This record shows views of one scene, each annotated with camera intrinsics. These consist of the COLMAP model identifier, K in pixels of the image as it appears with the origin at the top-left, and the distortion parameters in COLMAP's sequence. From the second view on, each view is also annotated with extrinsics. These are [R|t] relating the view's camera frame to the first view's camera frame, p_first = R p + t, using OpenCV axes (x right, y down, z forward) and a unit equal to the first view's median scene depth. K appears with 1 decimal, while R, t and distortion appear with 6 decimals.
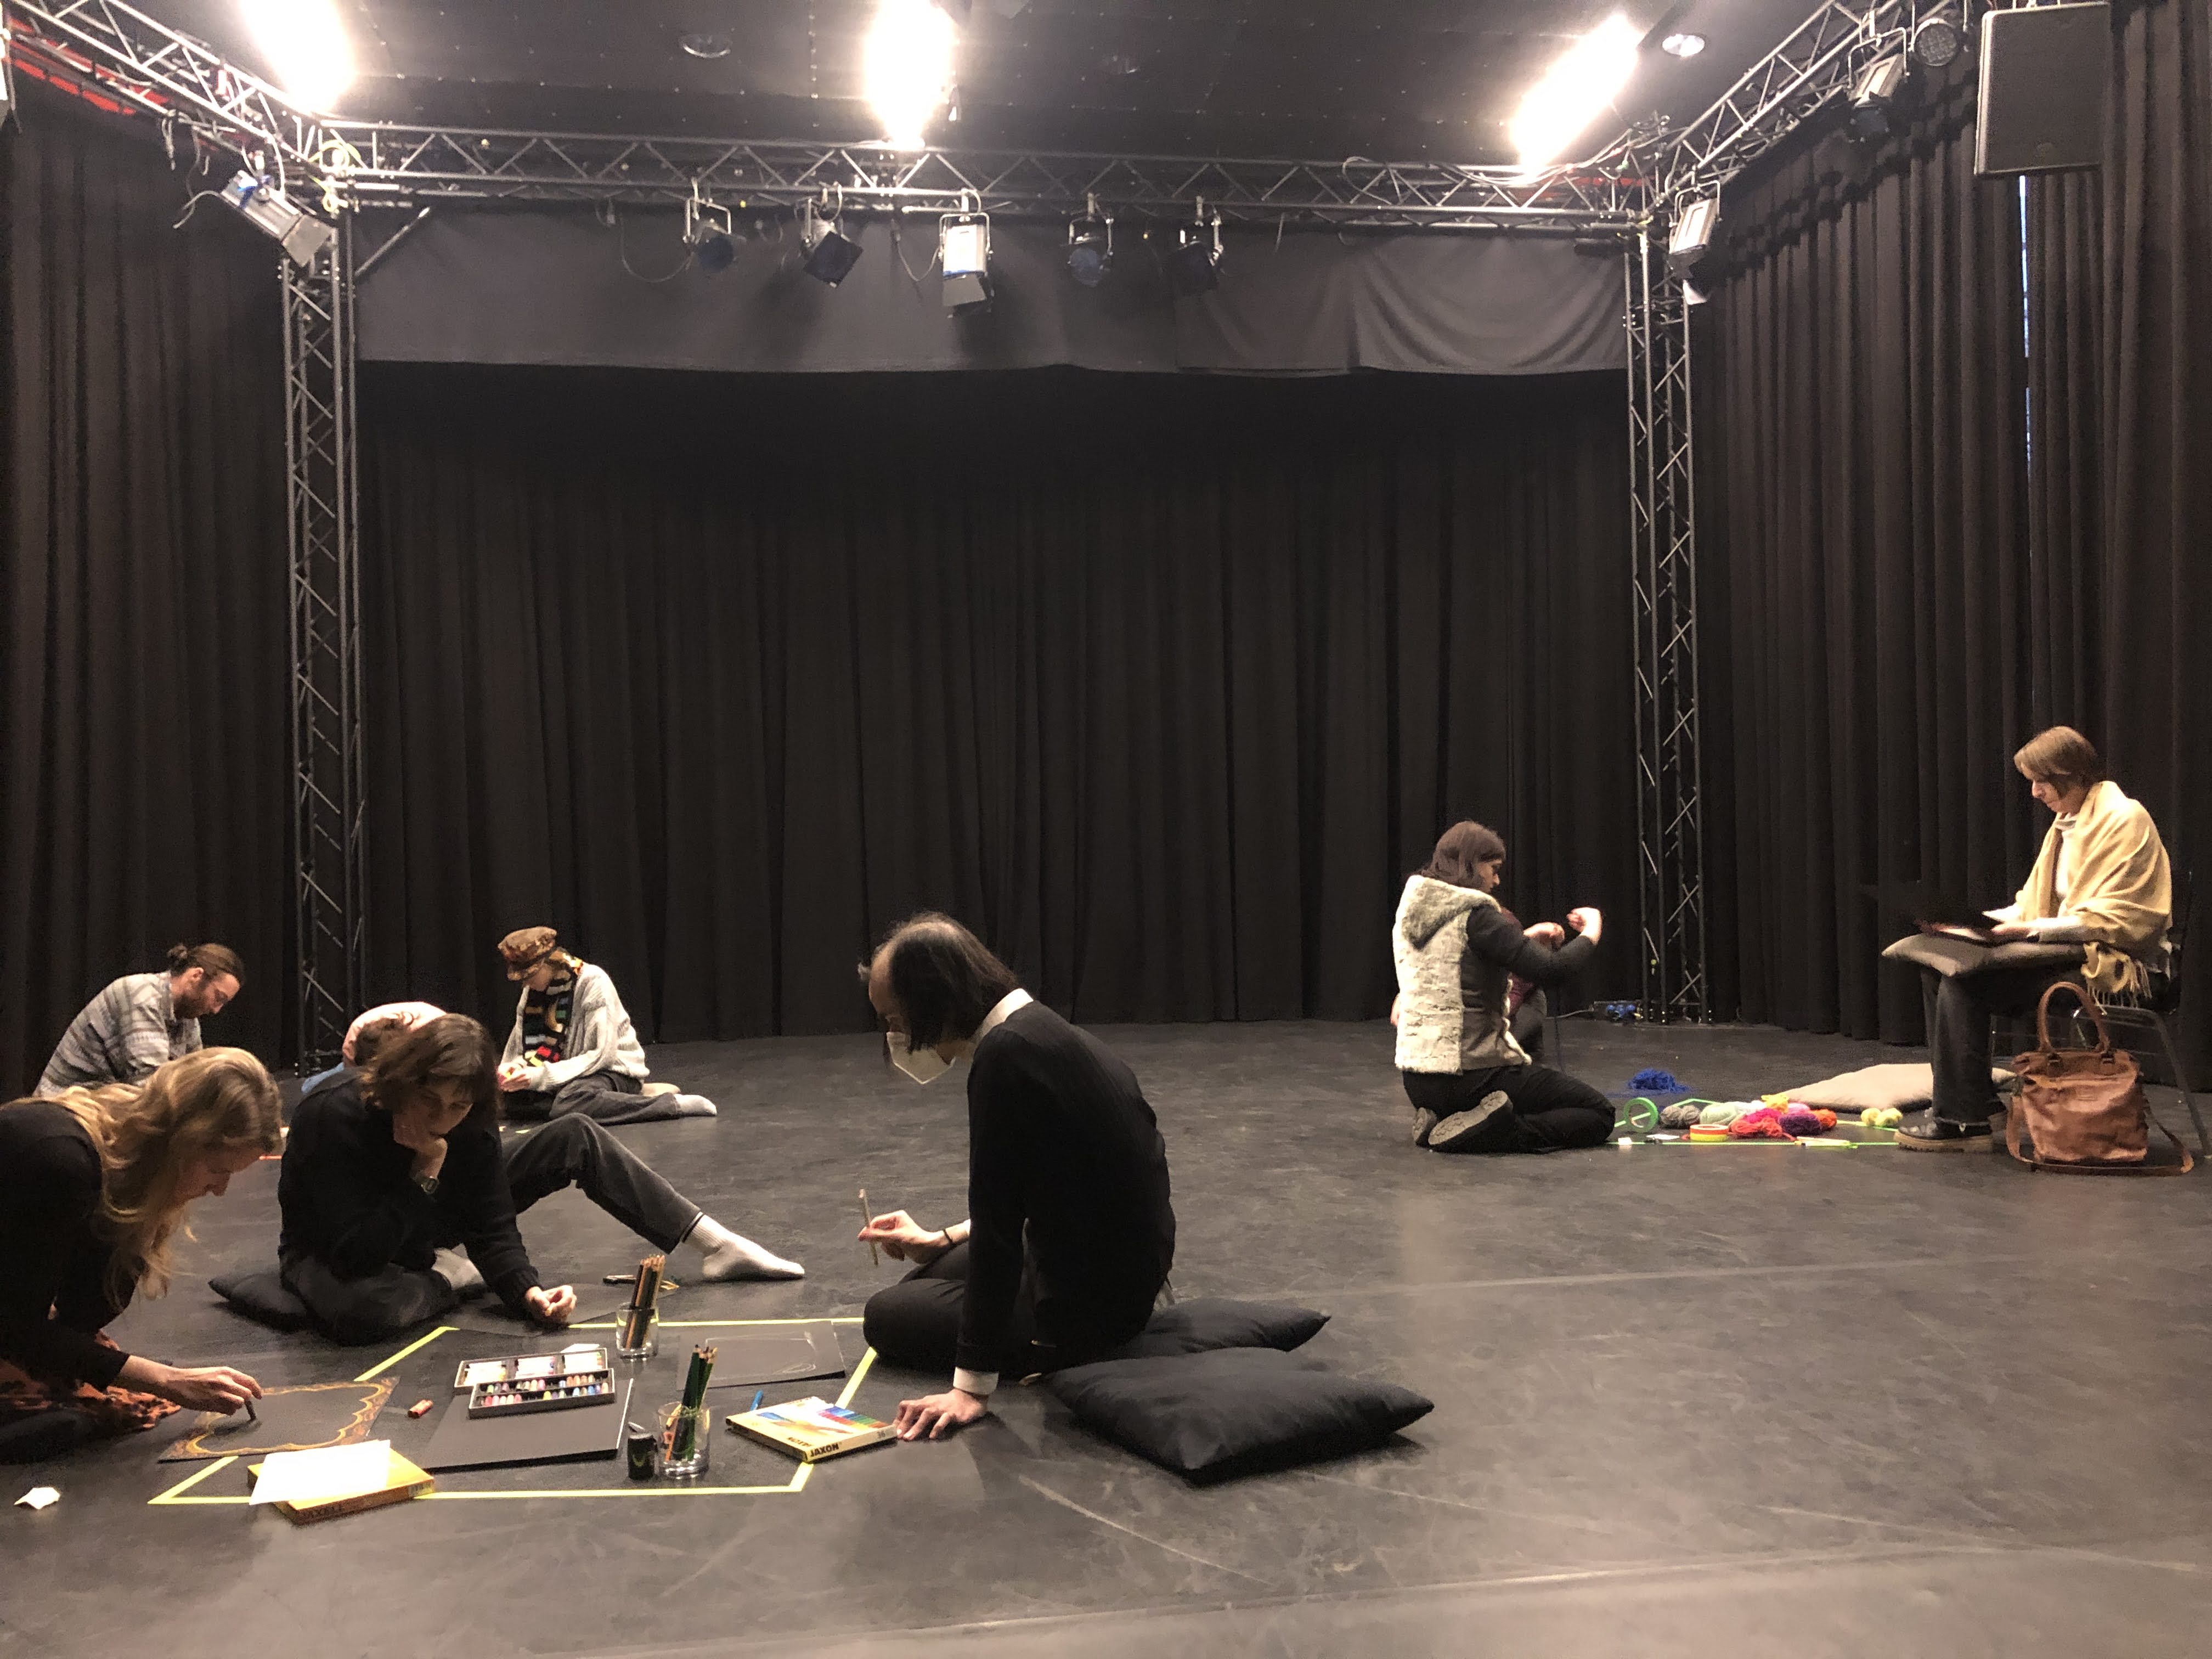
lens RADIAL K [[1825.5, 0, 1127.9], [0, 1825.5, 829.2], [0, 0, 1]] dist [0.037110, -0.056420]
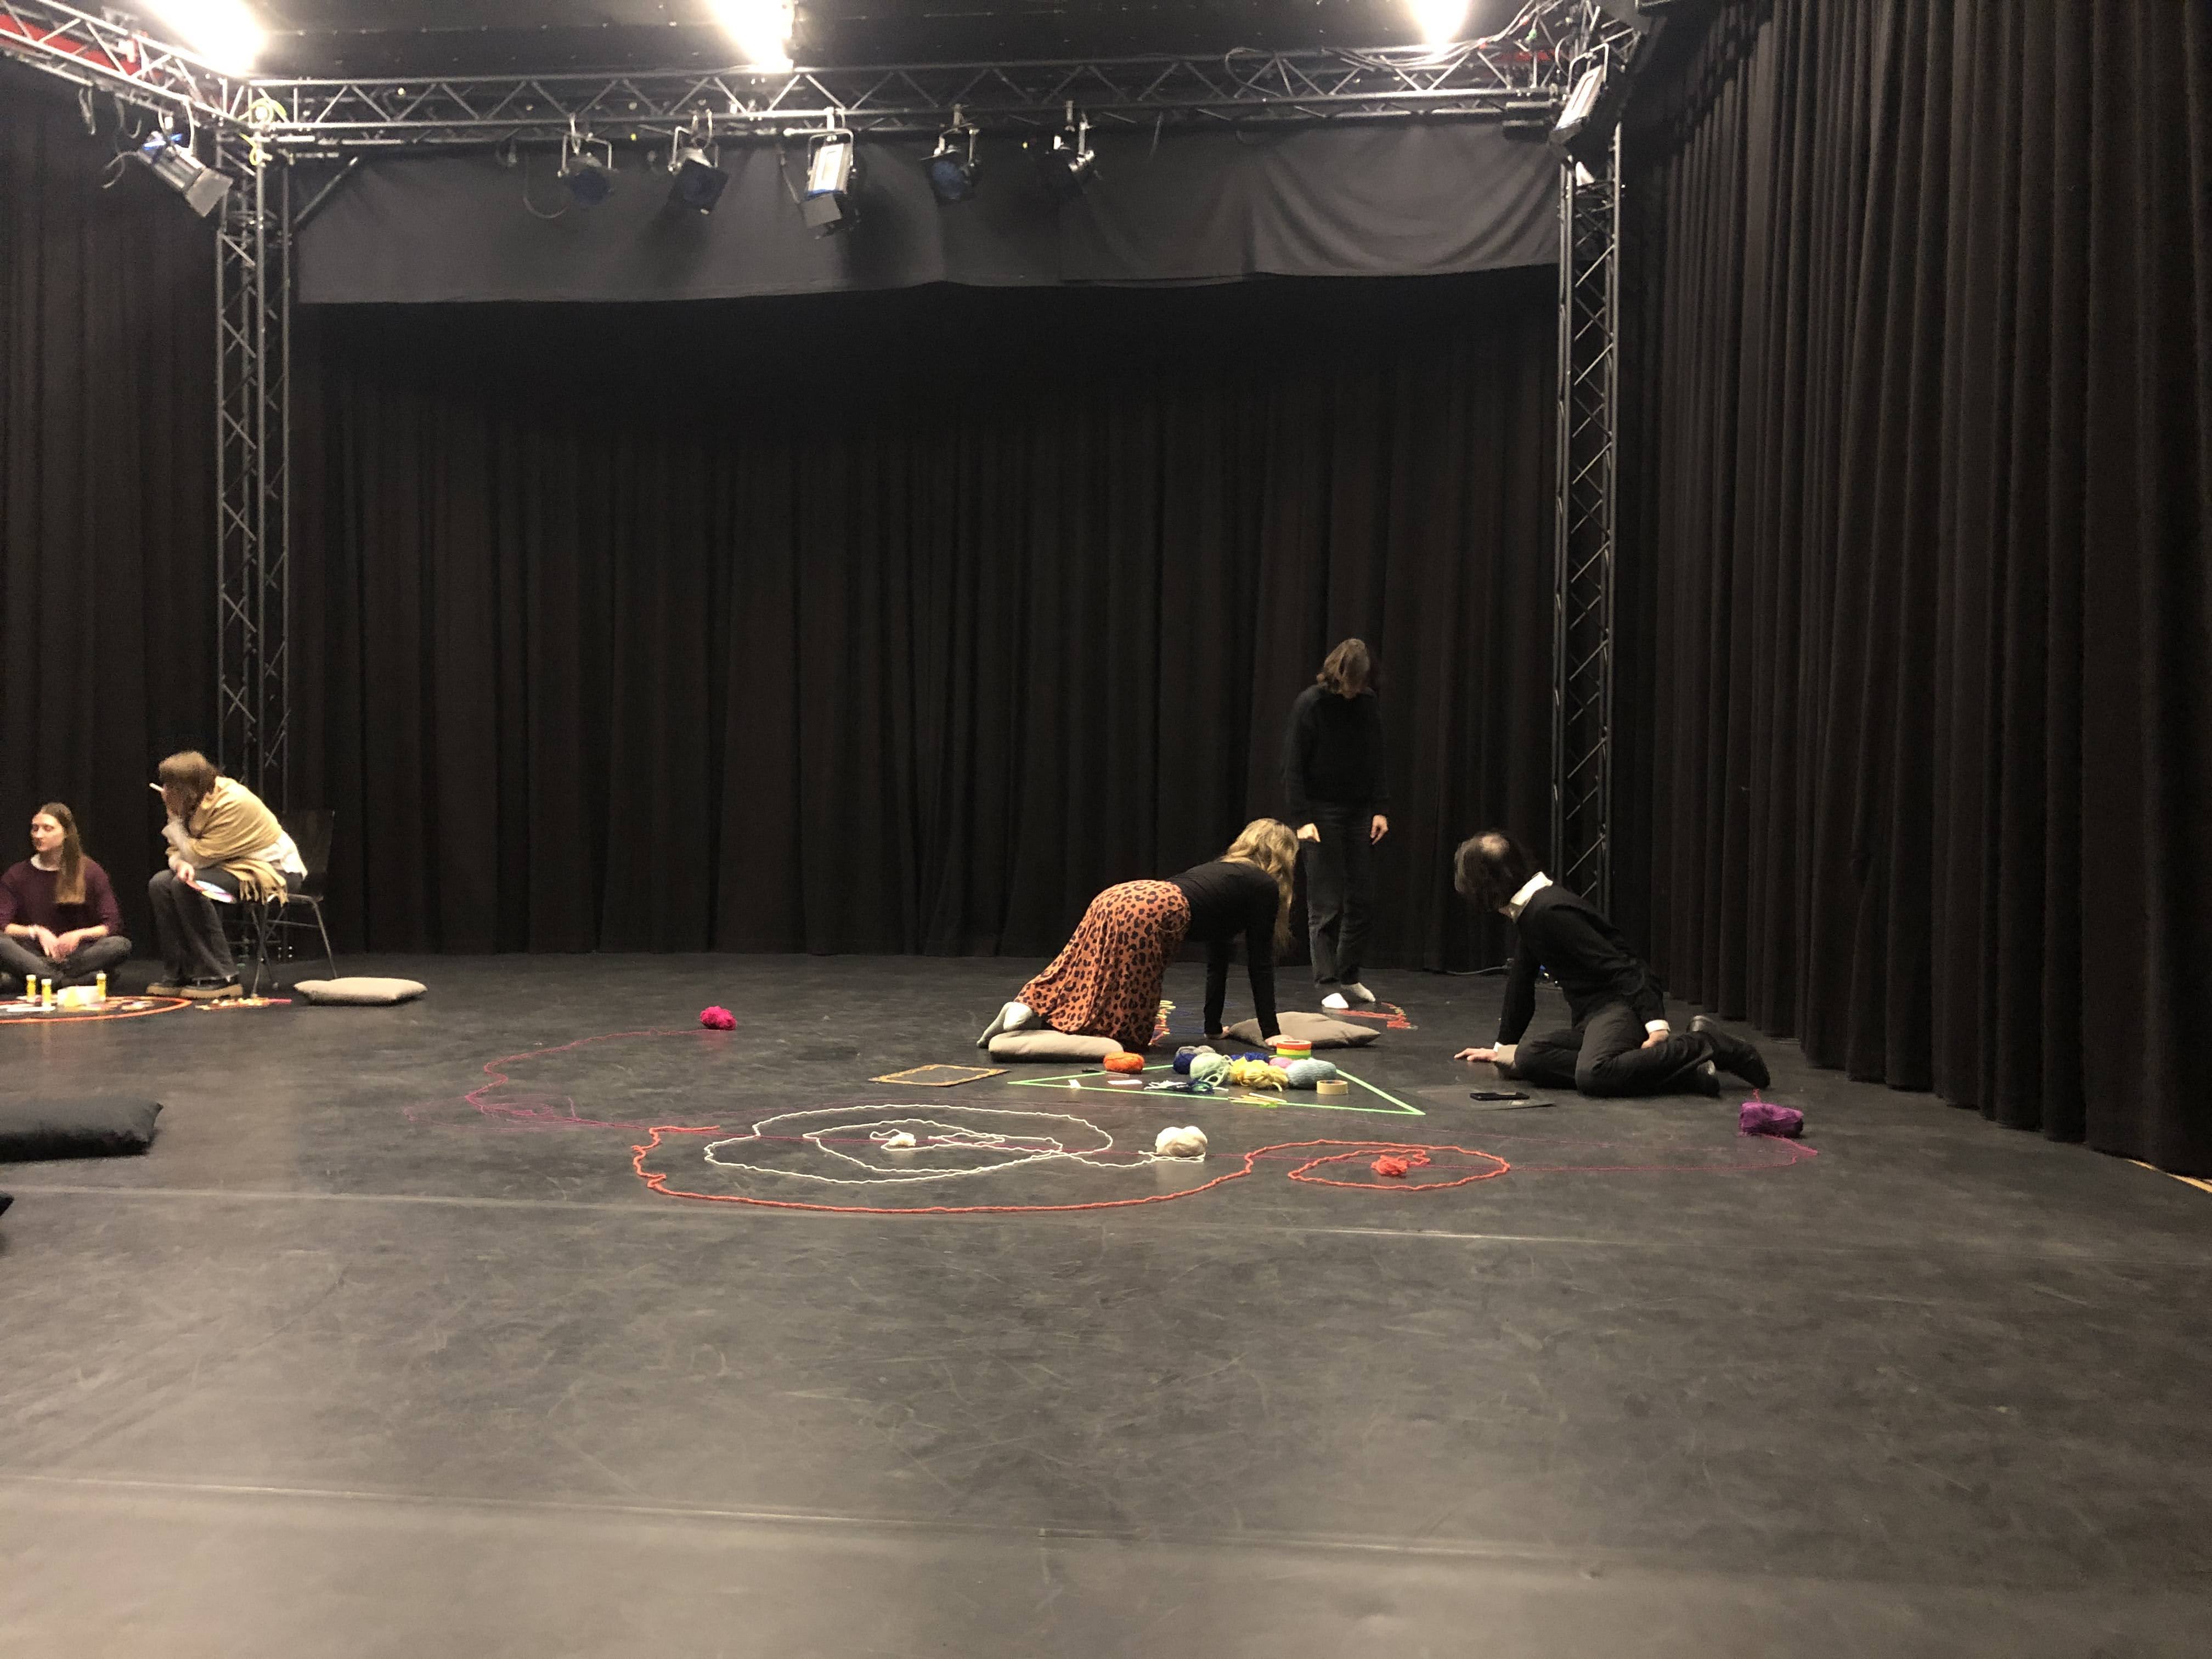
lens RADIAL K [[1825.5, 0, 1122.5], [0, 1825.5, 838.5], [0, 0, 1]] dist [0.037110, -0.056420]
pose [[0.967382, 0.035377, -0.250841, 0.328557], [-0.027906, 0.999056, 0.033281, 0.010362], [0.251782, -0.025195, 0.967456, 0.064149]]
